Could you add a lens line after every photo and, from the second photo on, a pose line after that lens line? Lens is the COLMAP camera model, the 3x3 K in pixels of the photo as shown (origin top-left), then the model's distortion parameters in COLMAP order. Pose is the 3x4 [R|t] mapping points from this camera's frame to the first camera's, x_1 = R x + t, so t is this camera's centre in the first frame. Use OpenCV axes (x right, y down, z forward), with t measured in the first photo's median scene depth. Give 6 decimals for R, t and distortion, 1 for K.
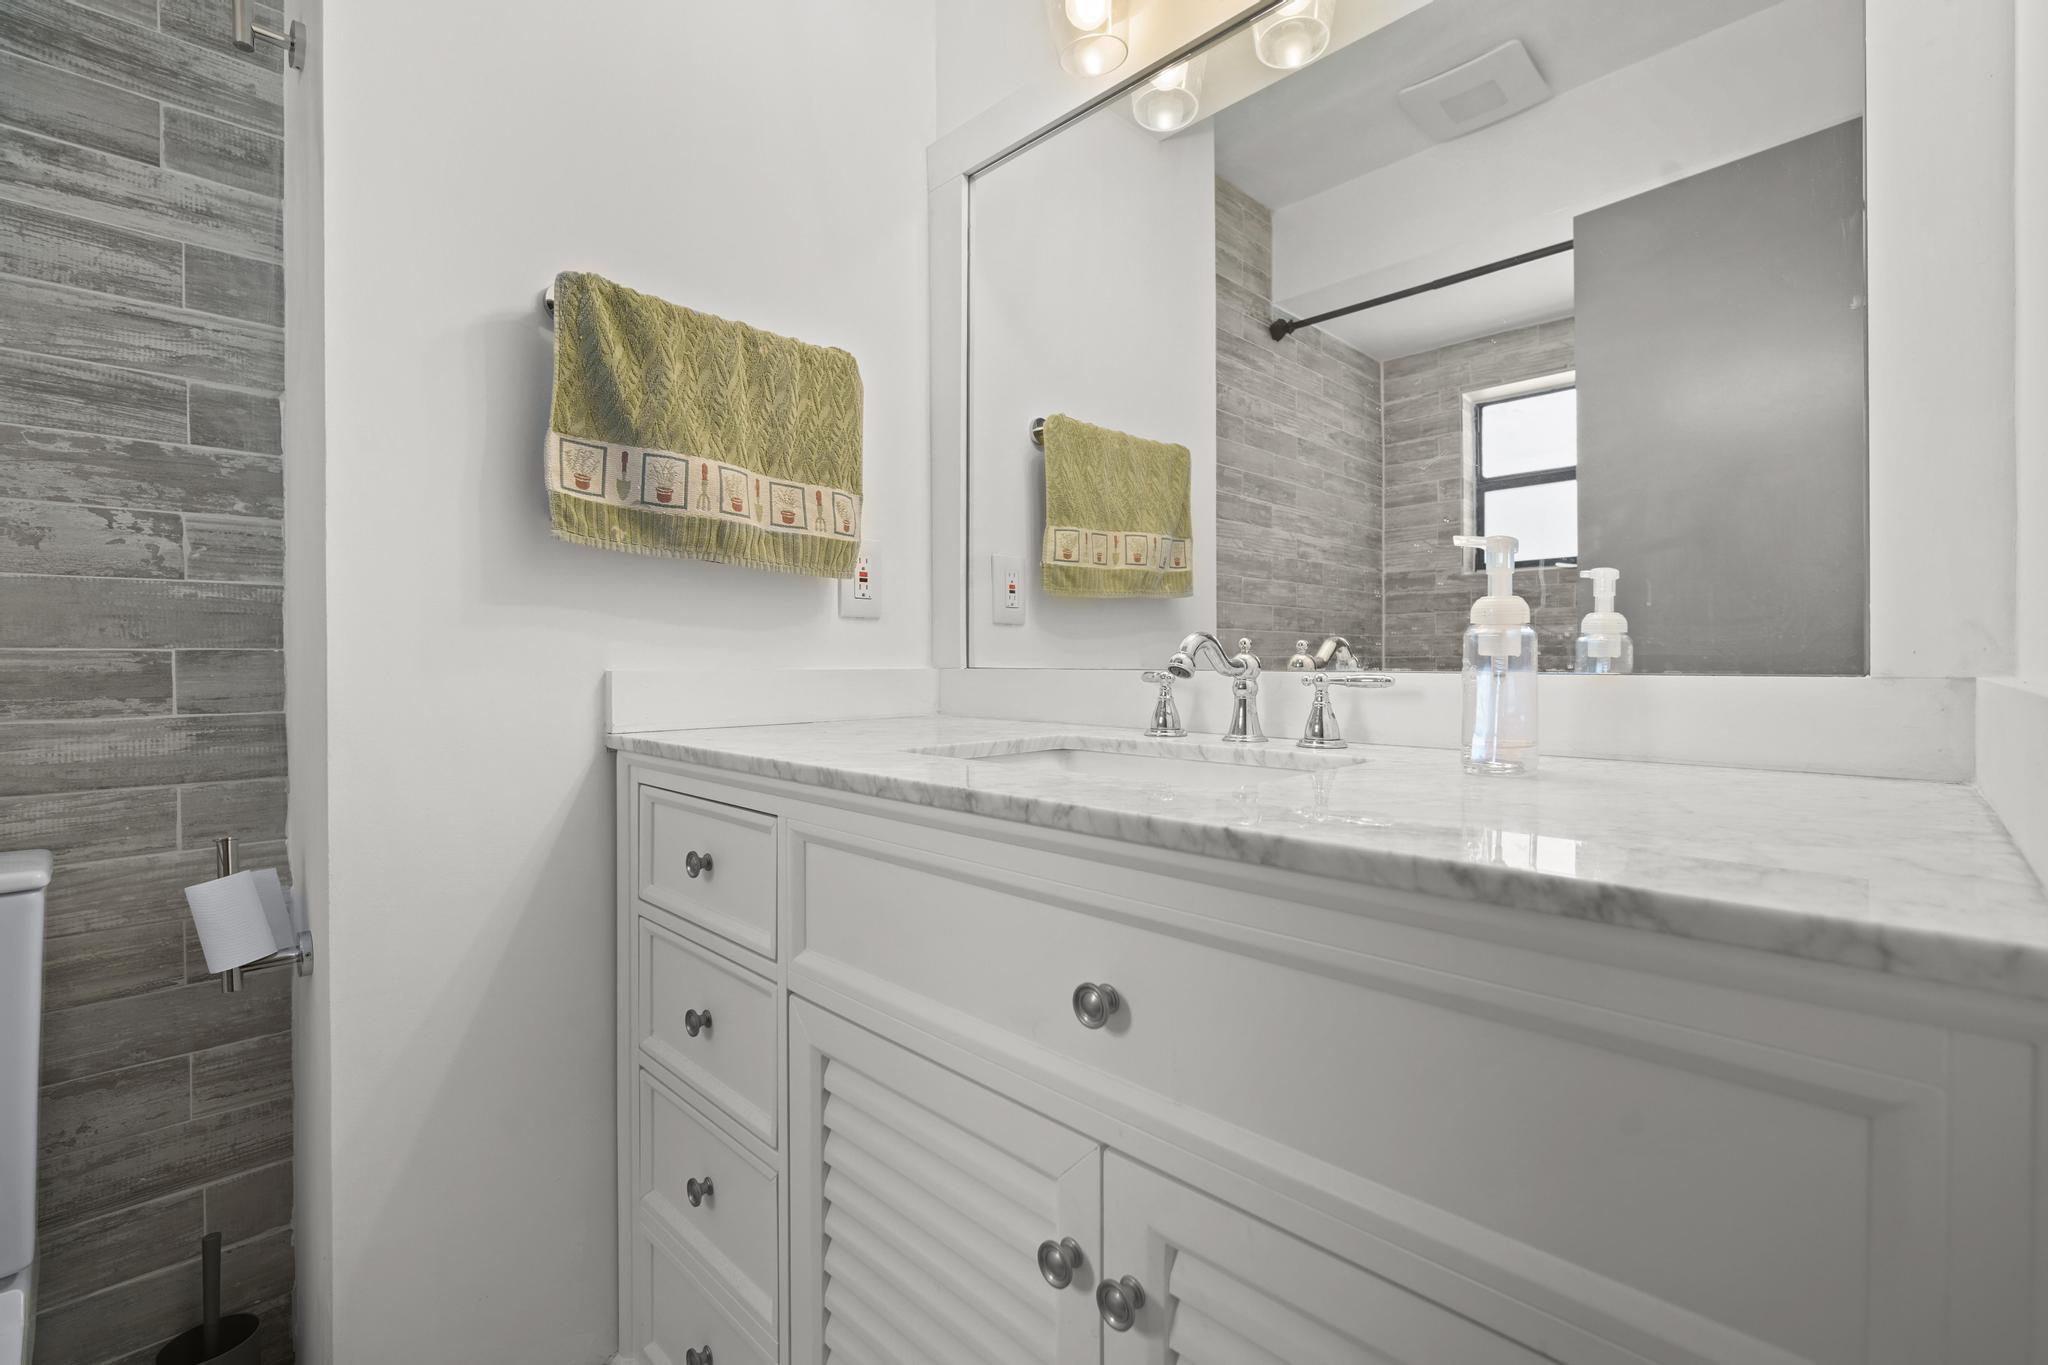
lens RADIAL K [[899.4, 0, 1027.3], [0, 899.4, 666.2], [0, 0, 1]] dist [-0.014053, 0.005606]
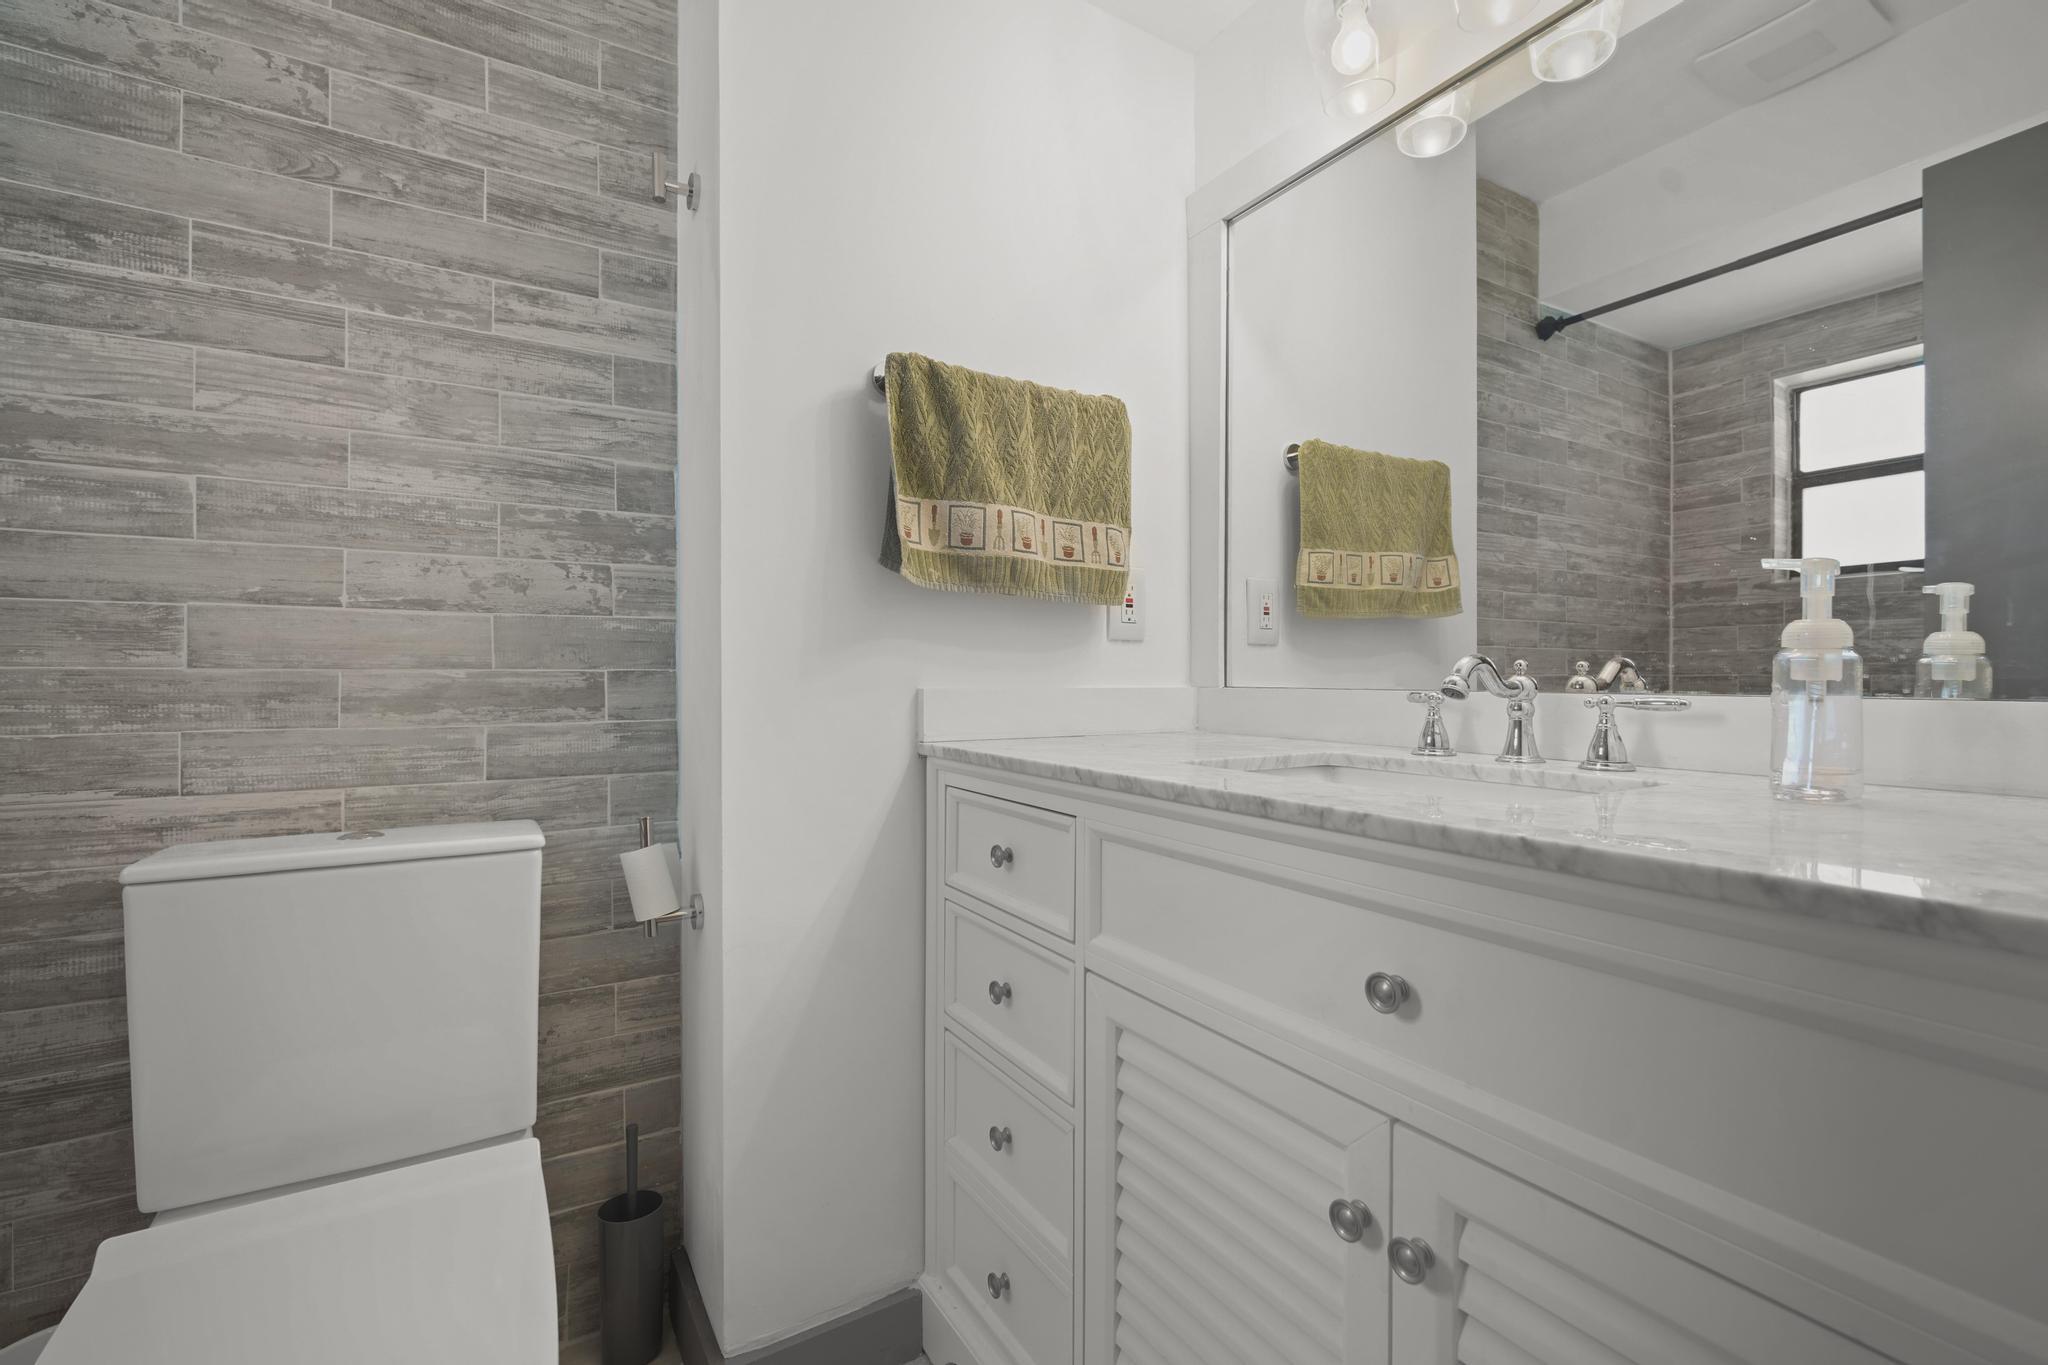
lens RADIAL K [[896.8, 0, 1024.0], [0, 896.8, 682.5], [0, 0, 1]] dist [-0.012148, 0.003692]
pose [[0.969632, 0.004205, -0.244531, -0.052244], [-0.003894, 0.999991, 0.001754, -0.005514], [0.244536, -0.000749, 0.969640, -0.108702]]
